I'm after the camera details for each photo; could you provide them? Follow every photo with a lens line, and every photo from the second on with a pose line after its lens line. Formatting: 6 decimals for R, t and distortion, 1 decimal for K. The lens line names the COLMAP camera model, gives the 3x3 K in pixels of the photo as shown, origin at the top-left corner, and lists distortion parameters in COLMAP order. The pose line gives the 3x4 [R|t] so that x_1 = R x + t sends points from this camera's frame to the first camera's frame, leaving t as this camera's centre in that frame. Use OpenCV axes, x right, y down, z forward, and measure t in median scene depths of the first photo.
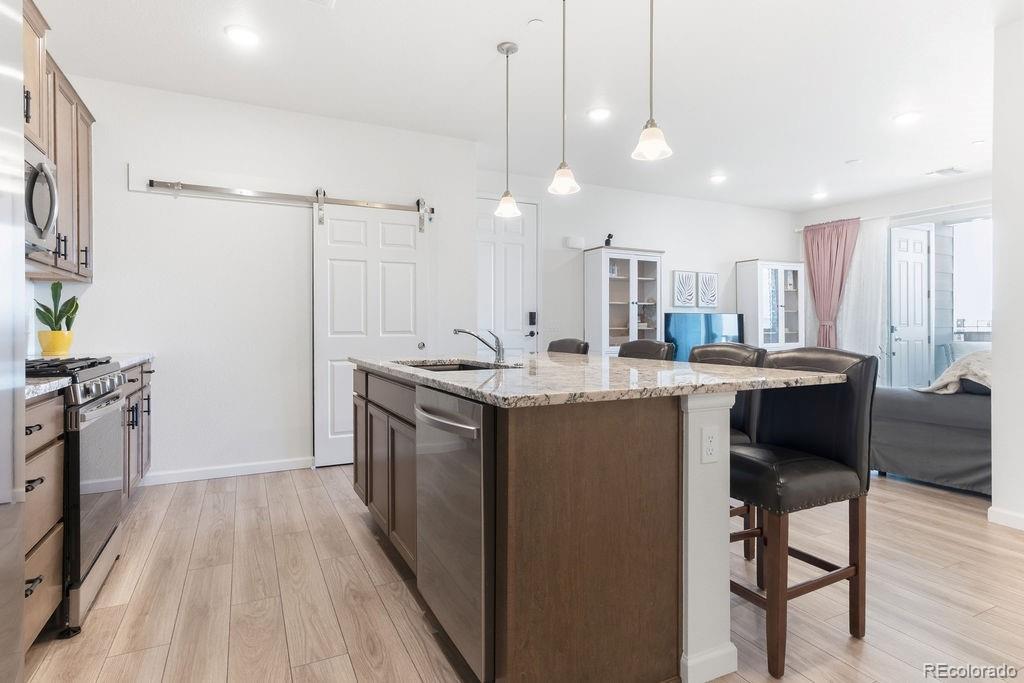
lens RADIAL K [[549.9, 0, 524.4], [0, 549.9, 327.2], [0, 0, 1]] dist [0.000825, 0.001116]
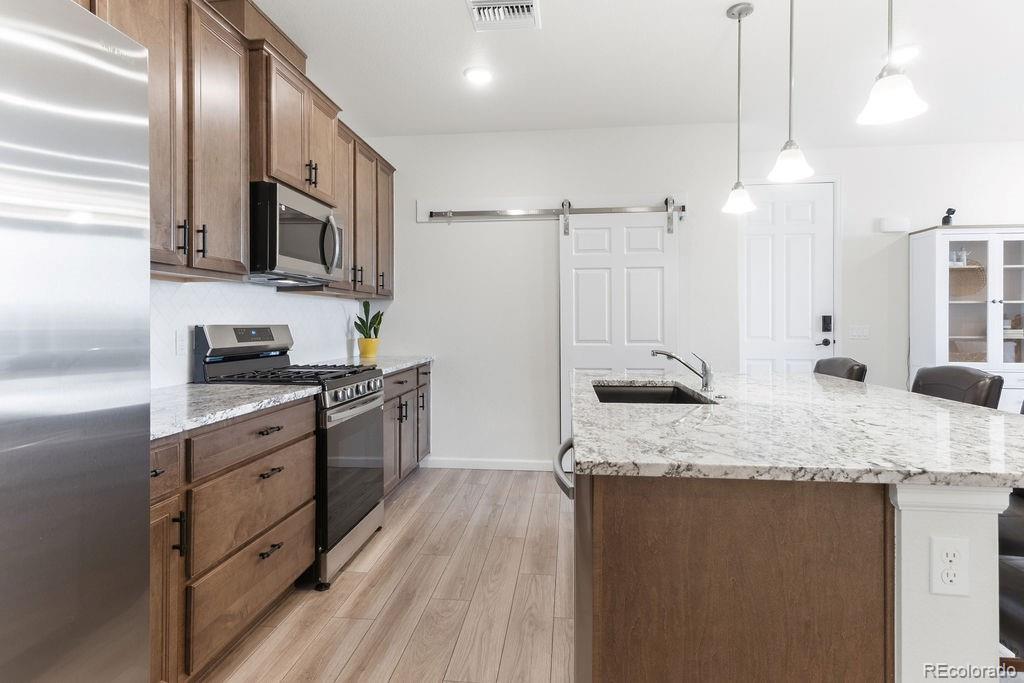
lens RADIAL K [[557.7, 0, 506.8], [0, 557.7, 319.4], [0, 0, 1]] dist [0.006029, 0.001493]
pose [[0.831728, 0.000302, -0.555183, 0.118740], [-0.001549, 0.999997, -0.001777, -0.029536], [0.555181, 0.002338, 0.831726, 0.079323]]
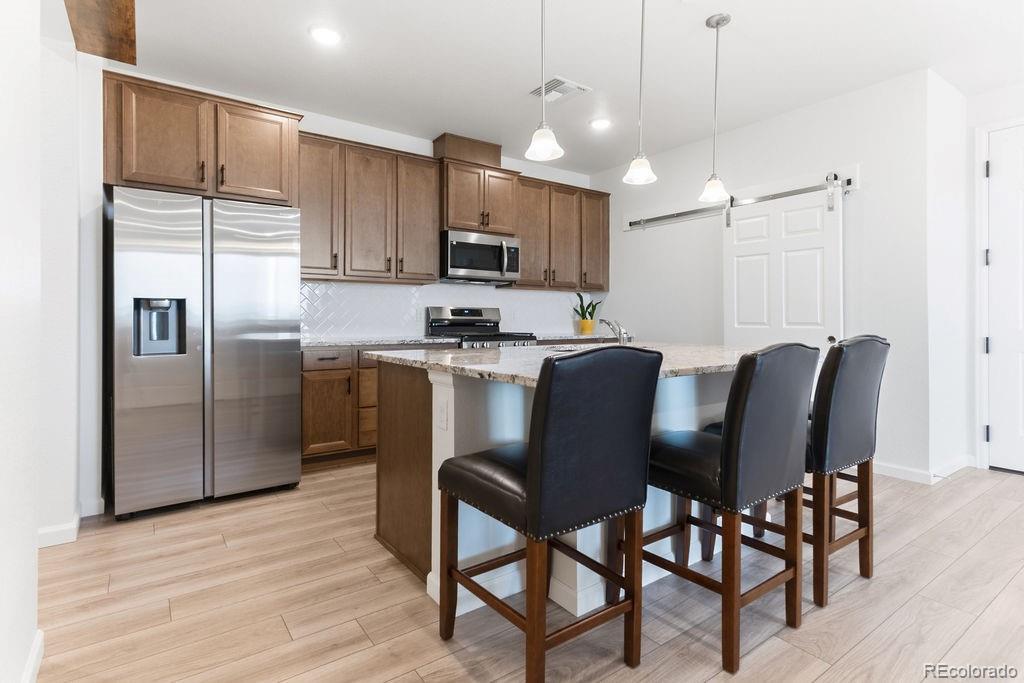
lens RADIAL K [[516.0, 0, 502.9], [0, 516.0, 315.9], [0, 0, 1]] dist [0.014664, 0.000330]
pose [[0.128546, -0.001728, -0.991702, 0.645579], [-0.004404, 0.999988, -0.002313, -0.000702], [0.991694, 0.004665, 0.128537, 0.426979]]
